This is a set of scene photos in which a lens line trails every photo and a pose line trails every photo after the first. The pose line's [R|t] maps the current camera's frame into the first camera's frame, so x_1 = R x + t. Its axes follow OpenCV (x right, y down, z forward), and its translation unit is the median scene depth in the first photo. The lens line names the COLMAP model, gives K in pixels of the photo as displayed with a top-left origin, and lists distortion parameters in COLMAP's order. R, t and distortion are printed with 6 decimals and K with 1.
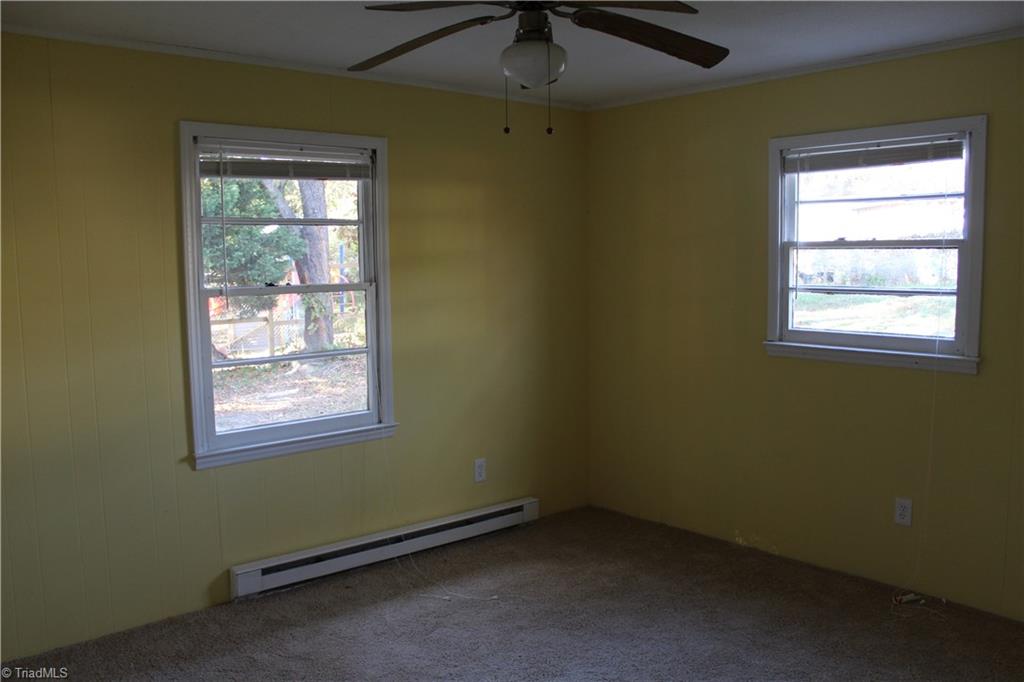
lens RADIAL K [[882.0, 0, 512.0], [0, 882.0, 341.0], [0, 0, 1]] dist [-0.052328, 0.018823]
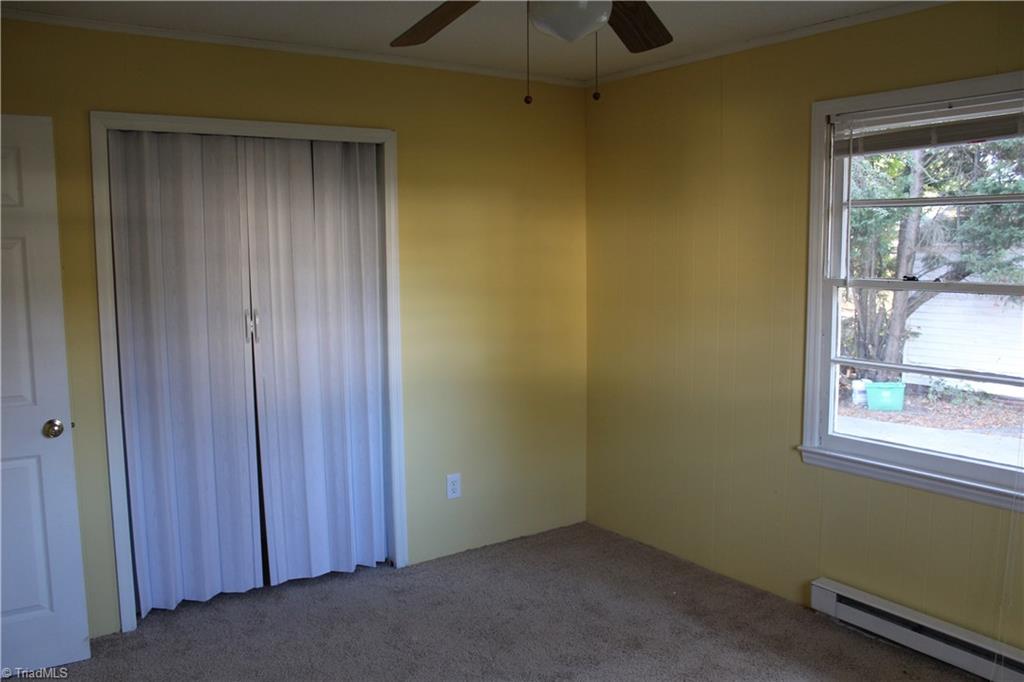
lens RADIAL K [[882.0, 0, 512.0], [0, 882.0, 341.0], [0, 0, 1]] dist [-0.052328, 0.018823]
pose [[-0.086971, 0.124814, -0.988361, 0.694879], [-0.092111, 0.986863, 0.132730, -0.096679], [0.991943, 0.102583, -0.074332, 0.832248]]
